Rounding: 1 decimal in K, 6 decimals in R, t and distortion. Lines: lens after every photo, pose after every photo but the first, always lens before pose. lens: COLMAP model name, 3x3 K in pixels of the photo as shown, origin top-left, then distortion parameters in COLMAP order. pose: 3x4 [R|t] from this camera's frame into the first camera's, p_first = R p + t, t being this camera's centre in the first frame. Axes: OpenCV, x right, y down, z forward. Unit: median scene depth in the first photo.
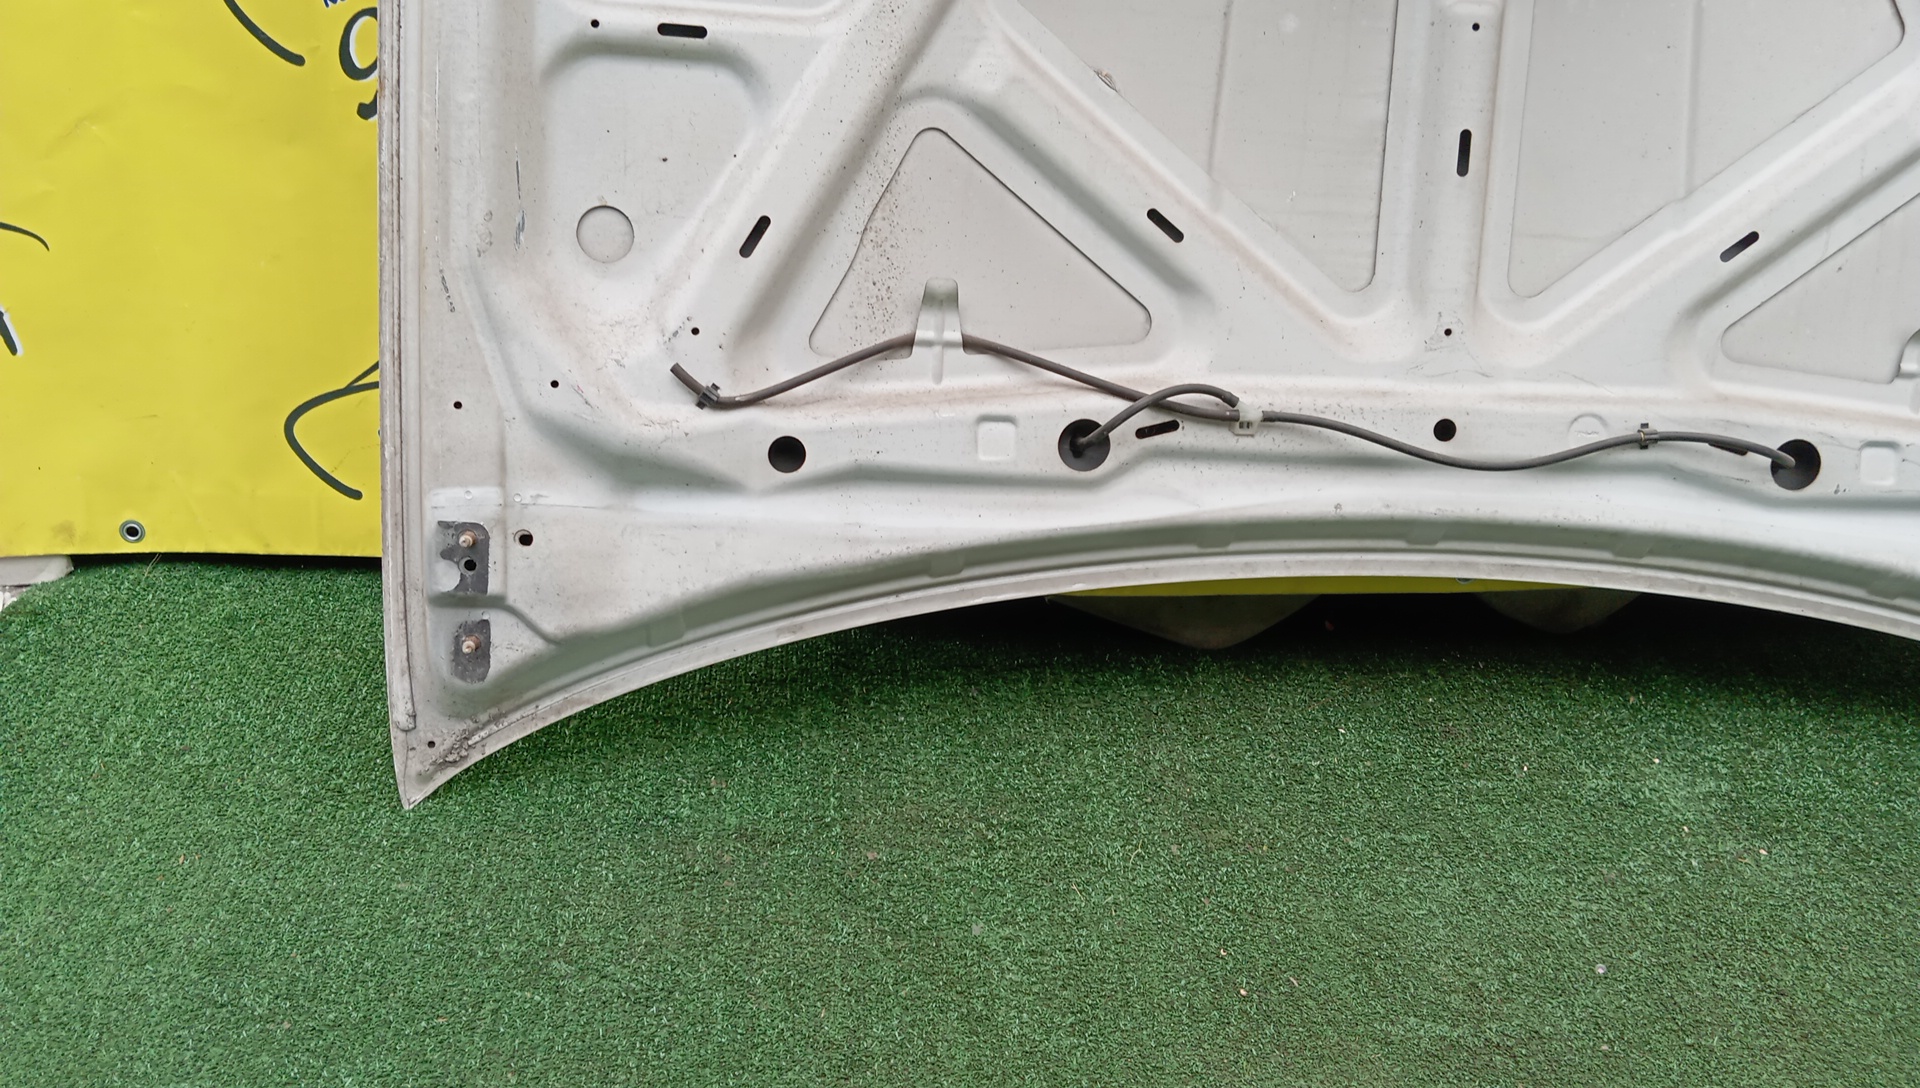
lens RADIAL K [[1732.5, 0, 973.7], [0, 1732.5, 600.5], [0, 0, 1]] dist [0.086430, -0.183069]
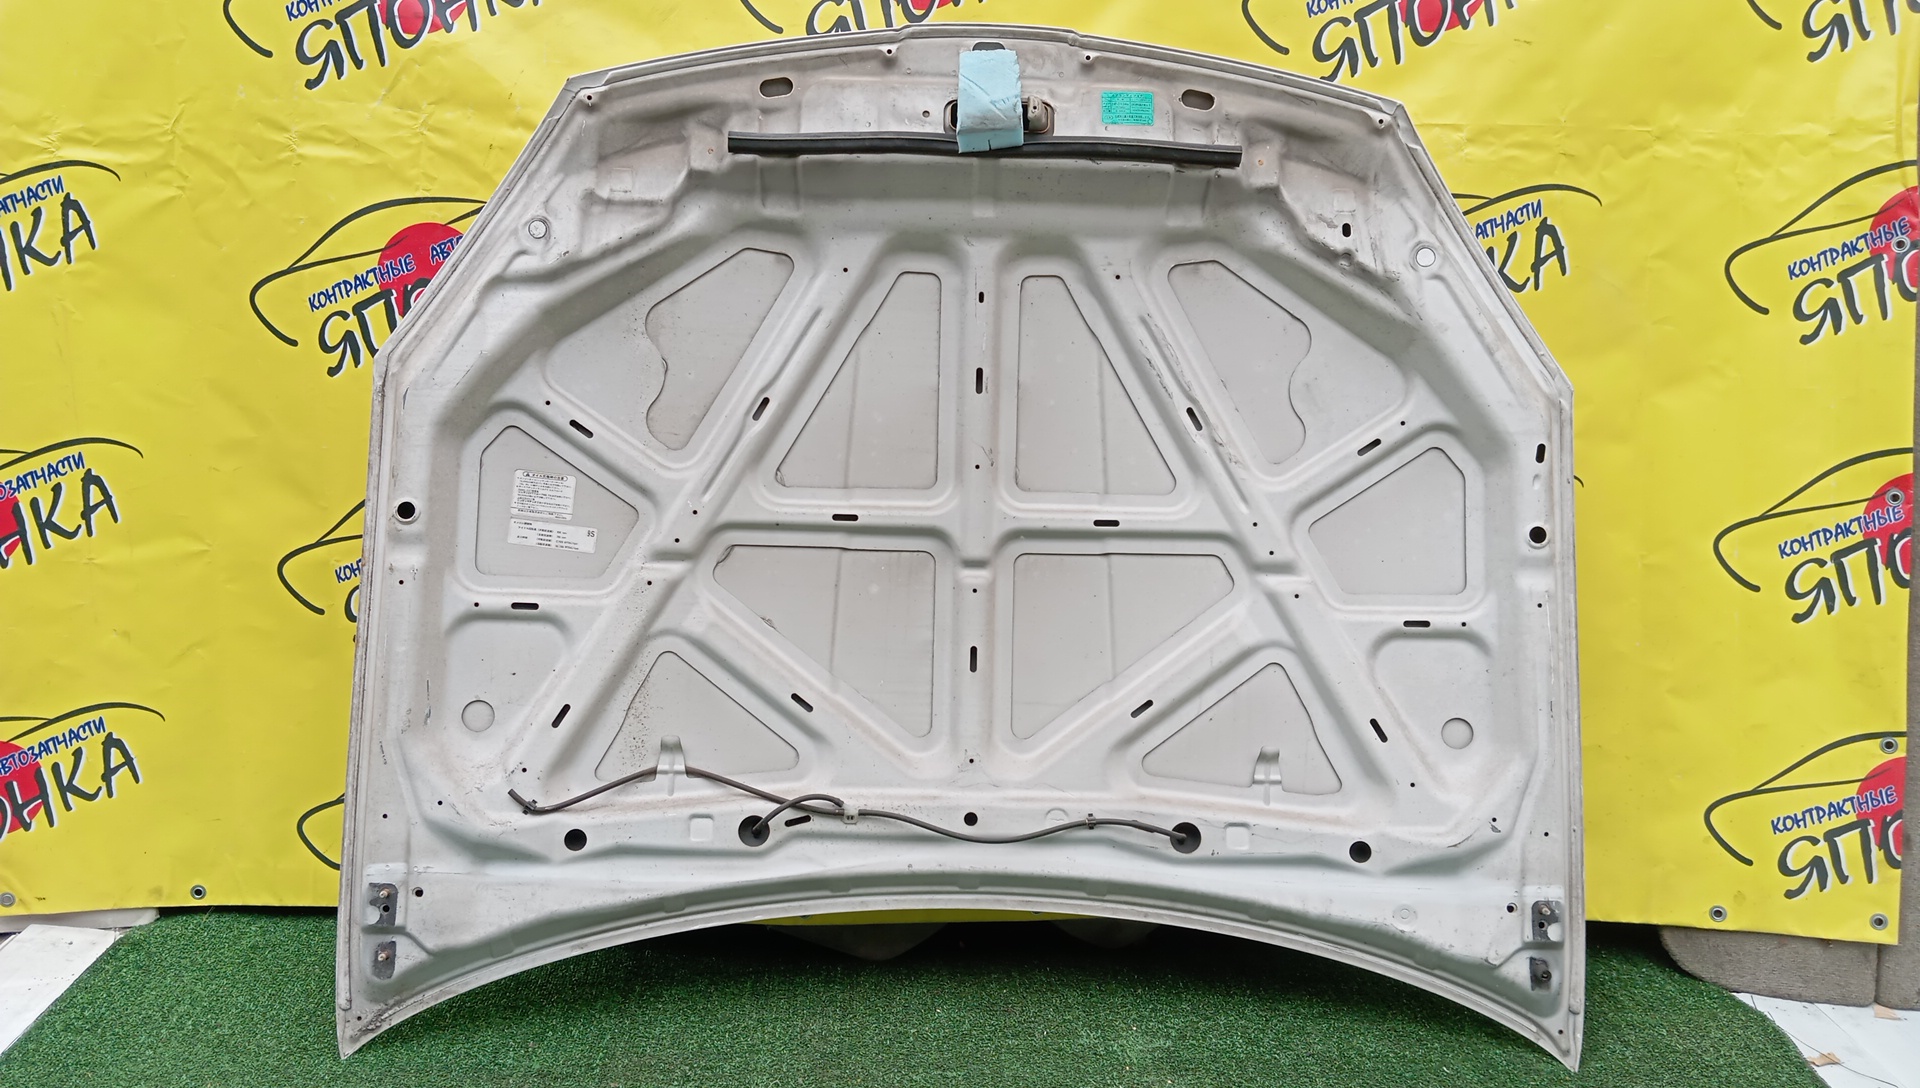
lens RADIAL K [[1732.5, 0, 961.1], [0, 1732.5, 524.2], [0, 0, 1]] dist [0.086430, -0.183069]
pose [[0.999099, -0.018867, -0.038010, 0.333595], [0.009108, 0.970190, -0.242175, 0.032845], [0.041446, 0.241611, 0.969488, -0.709777]]
